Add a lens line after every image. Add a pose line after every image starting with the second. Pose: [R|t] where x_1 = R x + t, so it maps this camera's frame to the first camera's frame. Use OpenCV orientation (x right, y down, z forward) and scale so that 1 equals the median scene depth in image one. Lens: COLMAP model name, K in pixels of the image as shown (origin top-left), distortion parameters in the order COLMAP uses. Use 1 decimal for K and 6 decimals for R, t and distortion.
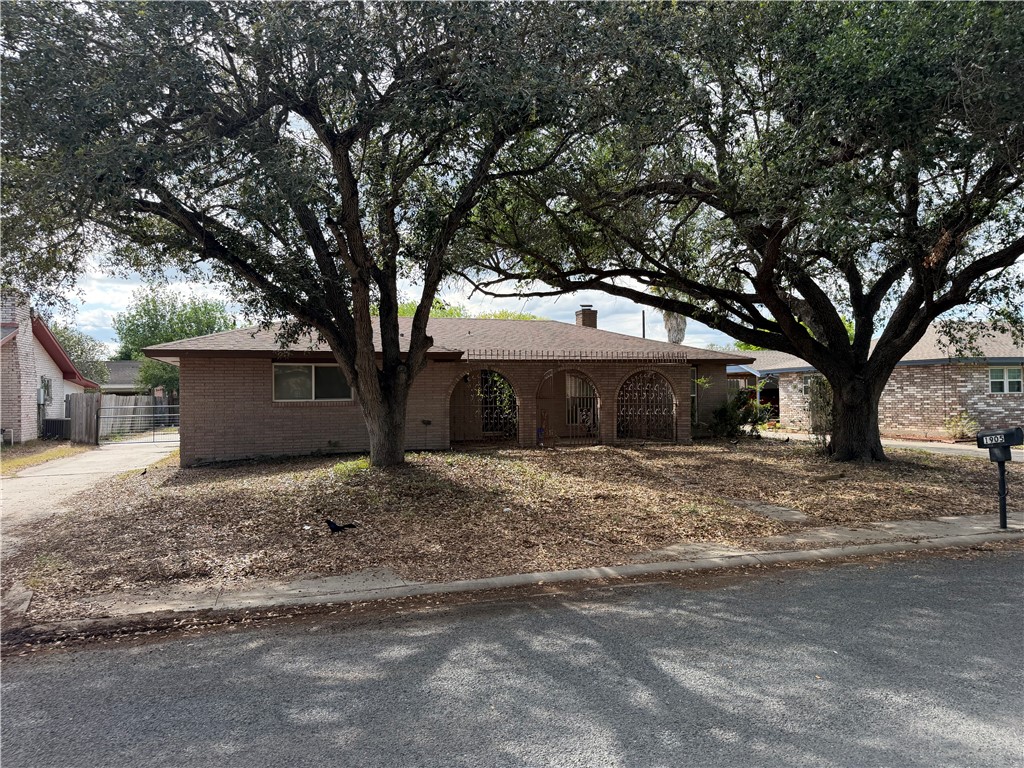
lens RADIAL K [[717.1, 0, 512.0], [0, 717.1, 384.0], [0, 0, 1]] dist [0.080279, -0.103743]
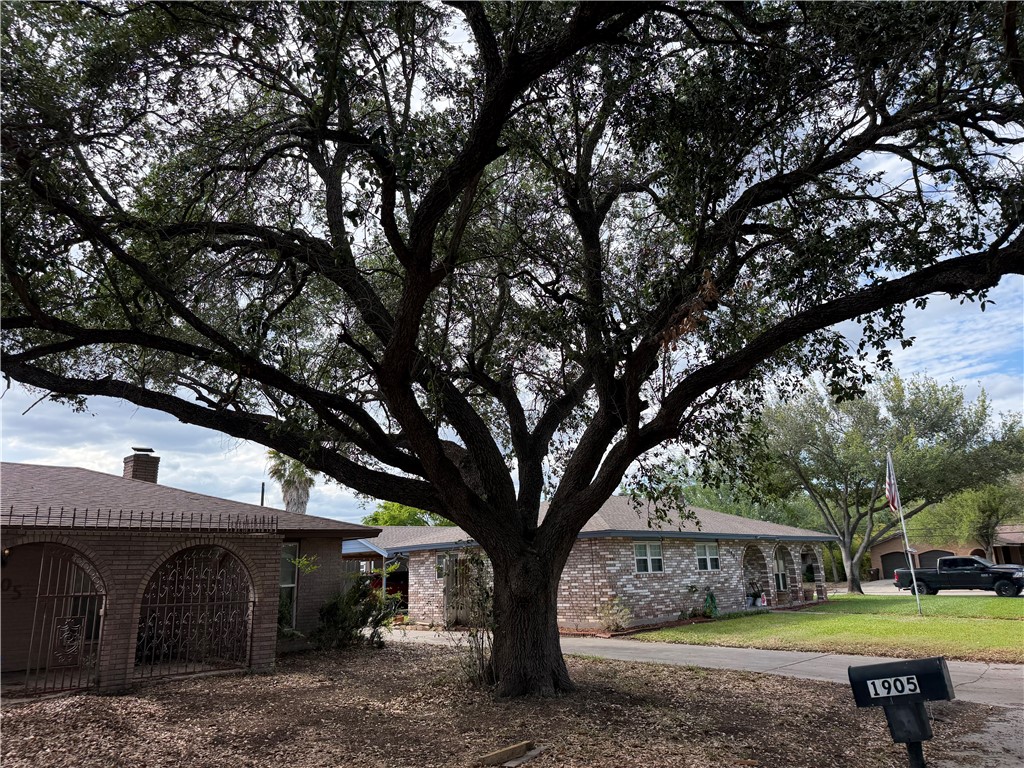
lens RADIAL K [[717.1, 0, 512.0], [0, 717.1, 384.0], [0, 0, 1]] dist [0.080279, -0.103743]
pose [[0.879672, 0.103943, 0.464082, 0.105035], [0.014048, 0.969718, -0.243822, 0.001839], [-0.475373, 0.221003, 0.851574, 0.300710]]
